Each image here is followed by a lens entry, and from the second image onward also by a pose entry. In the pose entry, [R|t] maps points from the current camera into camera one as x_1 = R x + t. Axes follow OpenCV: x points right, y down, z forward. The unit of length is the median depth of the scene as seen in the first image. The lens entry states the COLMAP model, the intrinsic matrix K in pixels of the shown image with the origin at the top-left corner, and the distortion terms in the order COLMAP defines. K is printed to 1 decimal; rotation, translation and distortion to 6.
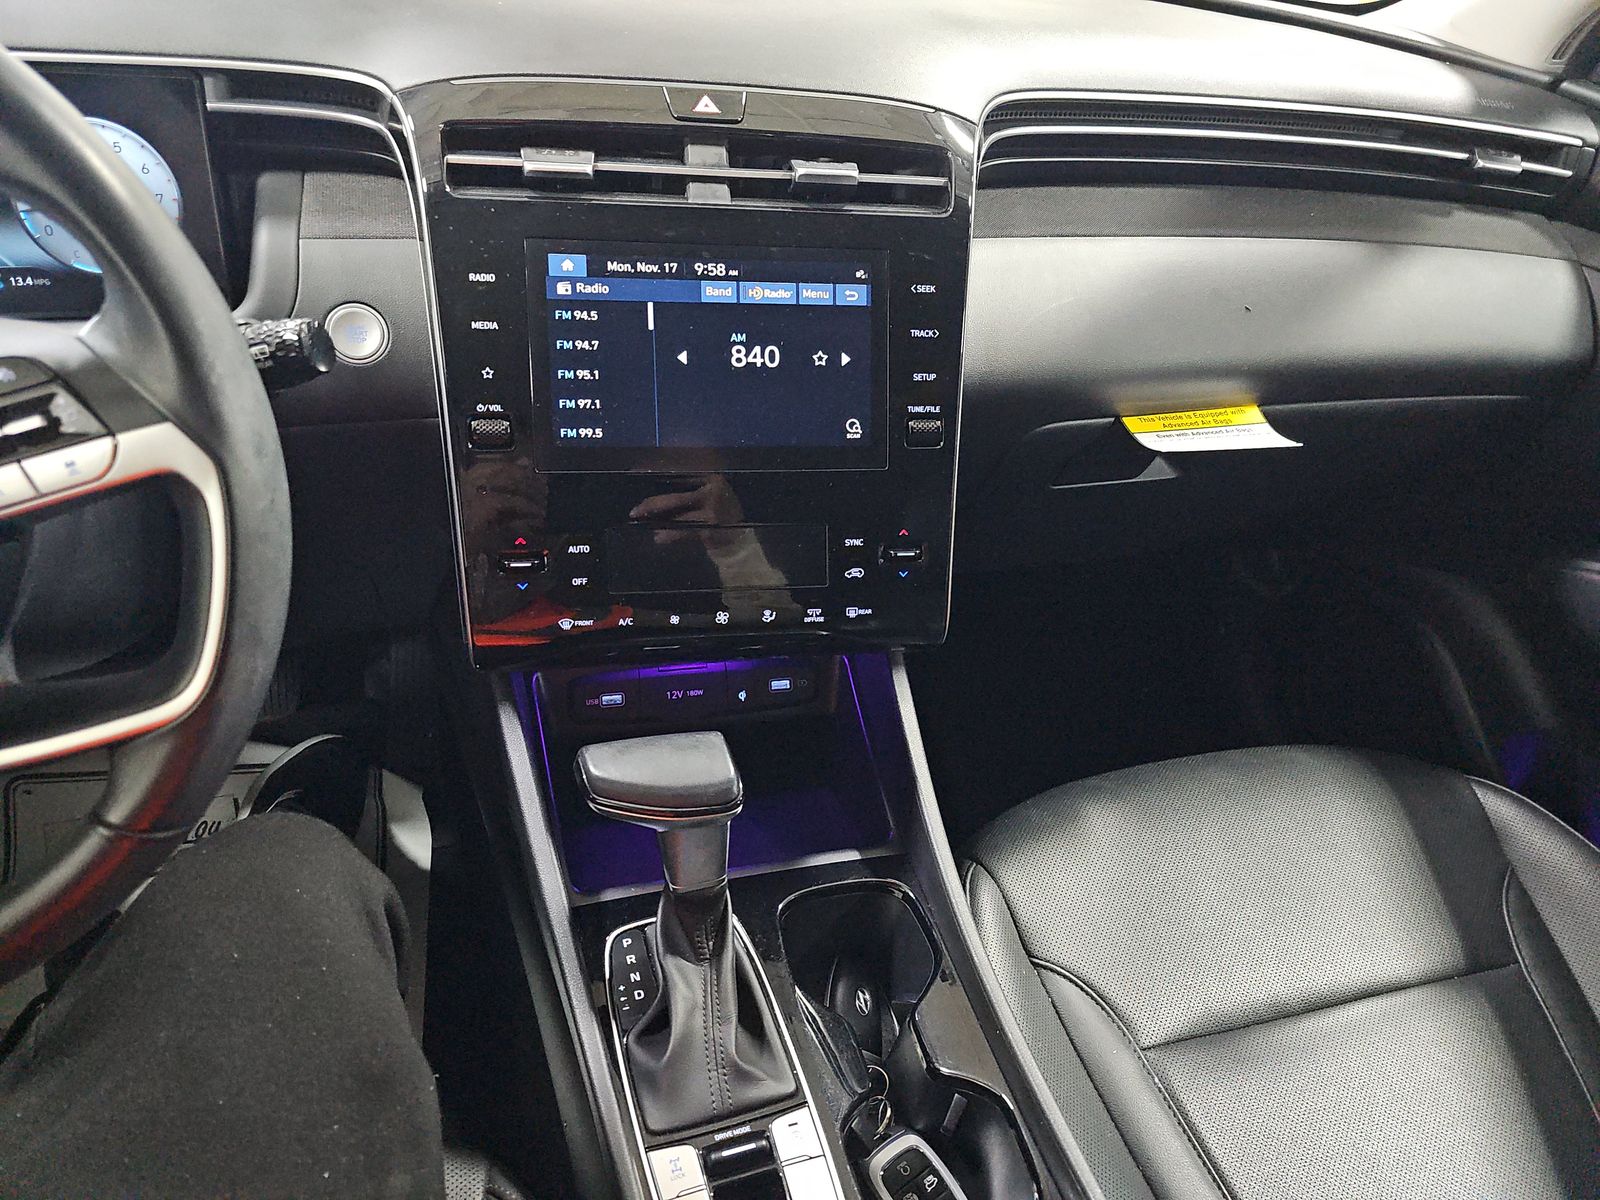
lens RADIAL K [[1042.5, 0, 800.0], [0, 1042.5, 600.0], [0, 0, 1]] dist [0.052246, -0.049740]
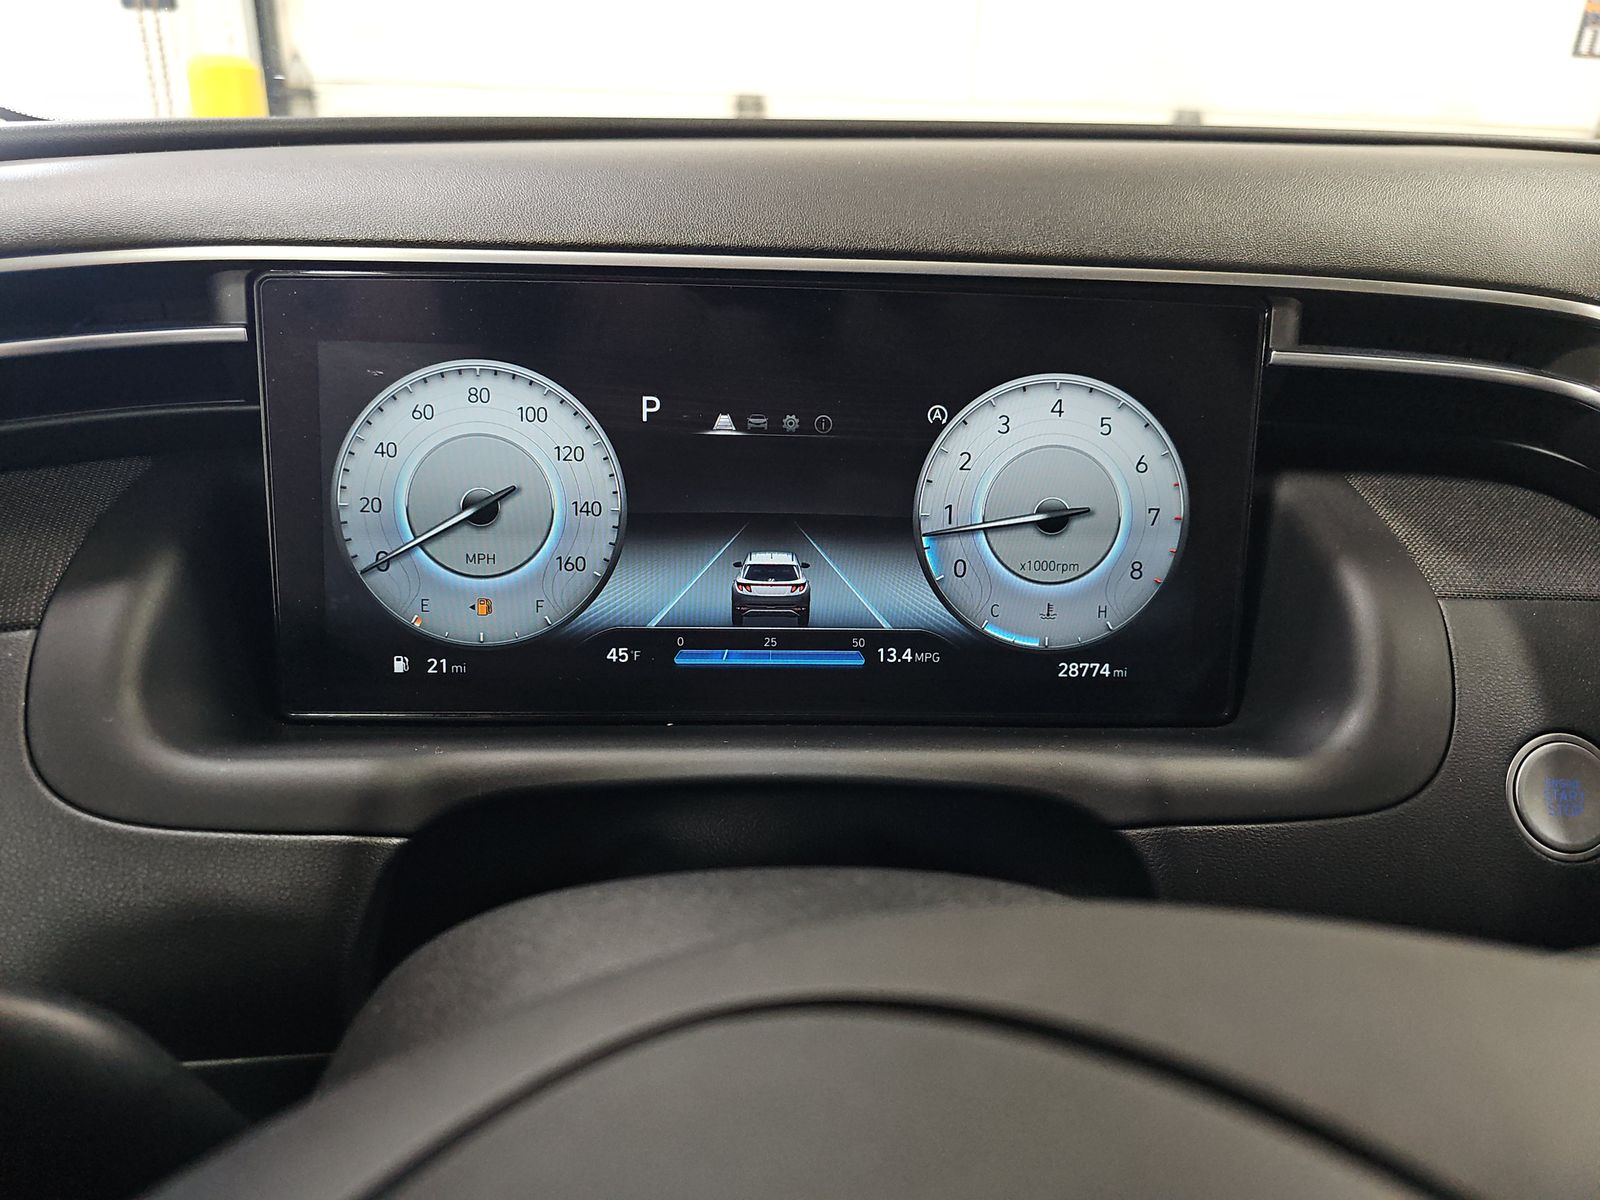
lens RADIAL K [[1042.5, 0, 800.0], [0, 1042.5, 600.0], [0, 0, 1]] dist [0.052246, -0.049740]
pose [[0.976533, 0.042754, -0.211081, -0.659650], [-0.096257, 0.963402, -0.250183, -0.187400], [0.192660, 0.264630, 0.944909, 0.471873]]
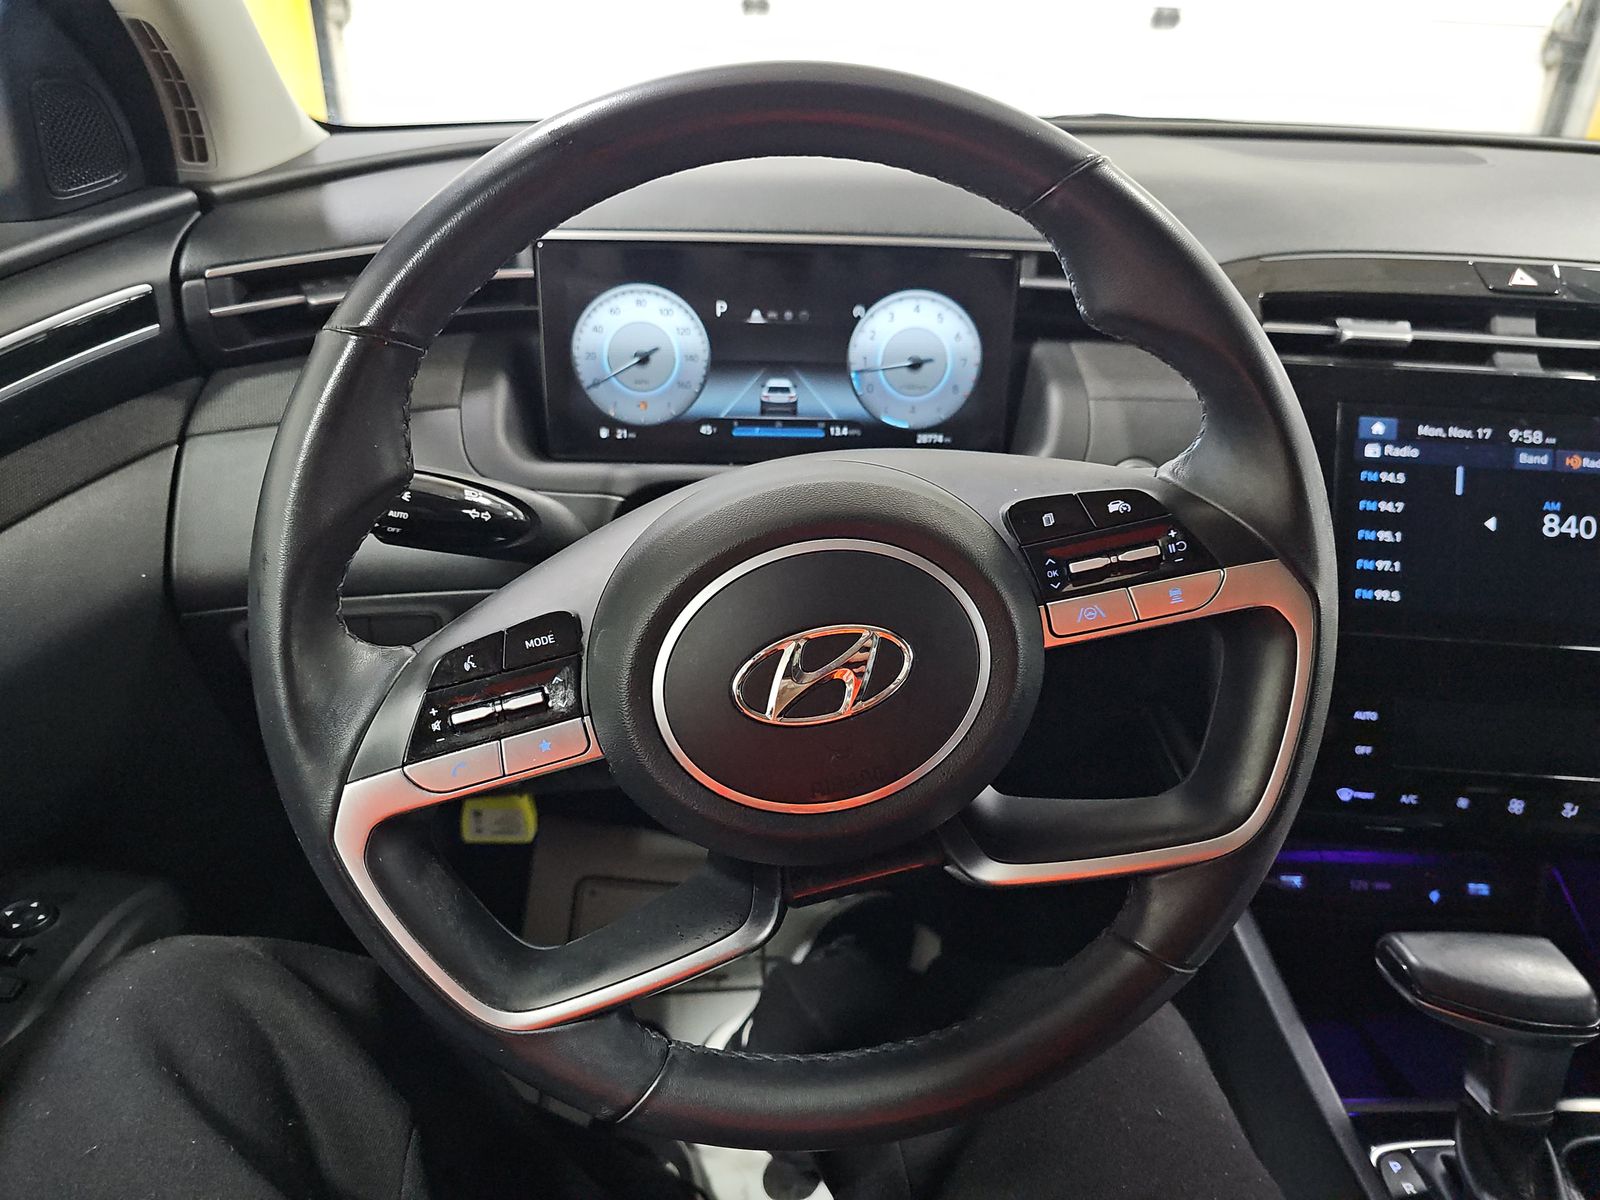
lens RADIAL K [[1042.5, 0, 800.0], [0, 1042.5, 600.0], [0, 0, 1]] dist [0.052246, -0.049740]
pose [[0.975848, 0.063987, -0.208867, -0.524919], [-0.097499, 0.983198, -0.154320, 0.046163], [0.195483, 0.170957, 0.965691, -0.039343]]
